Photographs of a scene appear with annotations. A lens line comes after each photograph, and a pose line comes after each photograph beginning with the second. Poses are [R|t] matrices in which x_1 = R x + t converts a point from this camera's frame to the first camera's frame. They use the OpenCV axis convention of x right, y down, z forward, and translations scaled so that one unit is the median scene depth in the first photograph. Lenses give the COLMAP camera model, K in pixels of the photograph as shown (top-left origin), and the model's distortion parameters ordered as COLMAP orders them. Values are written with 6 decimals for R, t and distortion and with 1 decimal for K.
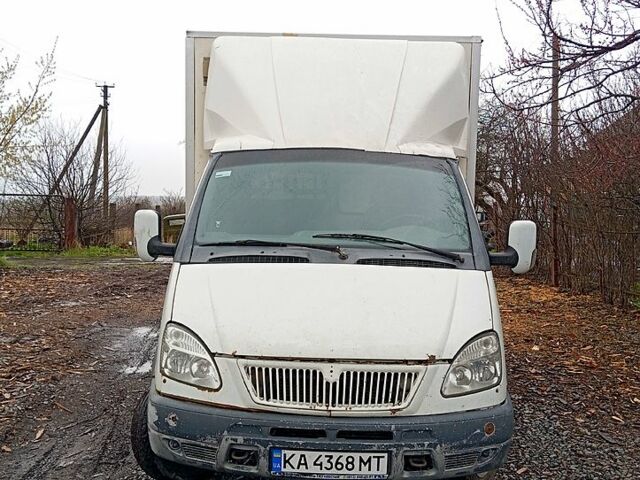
lens RADIAL K [[701.9, 0, 321.8], [0, 701.9, 237.7], [0, 0, 1]] dist [0.021147, 0.000000]
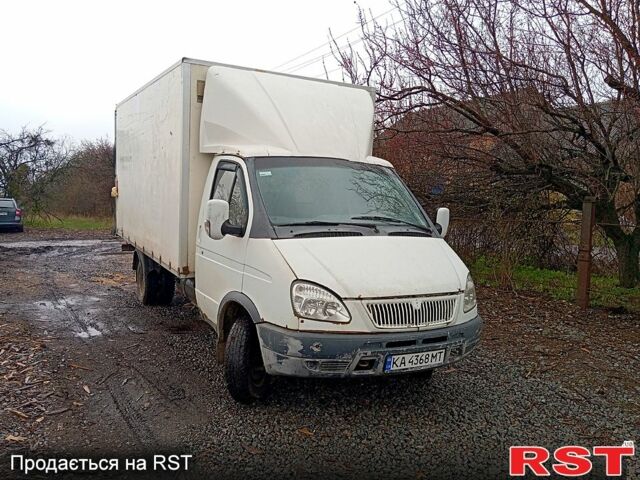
lens RADIAL K [[531.7, 0, 315.5], [0, 531.7, 243.1], [0, 0, 1]] dist [0.029876, -0.068032]
pose [[0.879409, -0.032290, 0.474971, -0.737547], [0.013229, 0.998969, 0.043419, 0.000825], [-0.475883, -0.031899, 0.878930, 0.057884]]
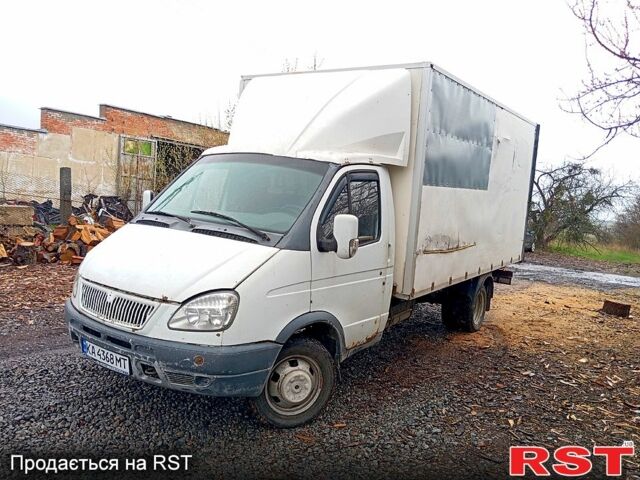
lens RADIAL K [[531.7, 0, 316.3], [0, 531.7, 239.2], [0, 0, 1]] dist [0.029876, -0.068032]
pose [[0.820938, 0.098558, -0.562447, 0.973026], [-0.101432, 0.994497, 0.026217, -0.000994], [0.561936, 0.035528, 0.826418, 0.303096]]
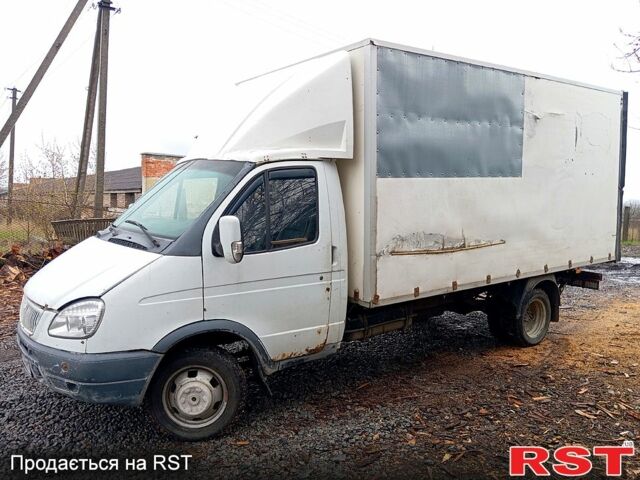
lens RADIAL K [[531.7, 0, 317.0], [0, 531.7, 239.0], [0, 0, 1]] dist [0.029876, -0.068032]
pose [[0.586195, 0.058594, -0.808048, 1.349581], [-0.049425, 0.998110, 0.036521, -0.031964], [0.808661, 0.018529, 0.587983, 0.804866]]
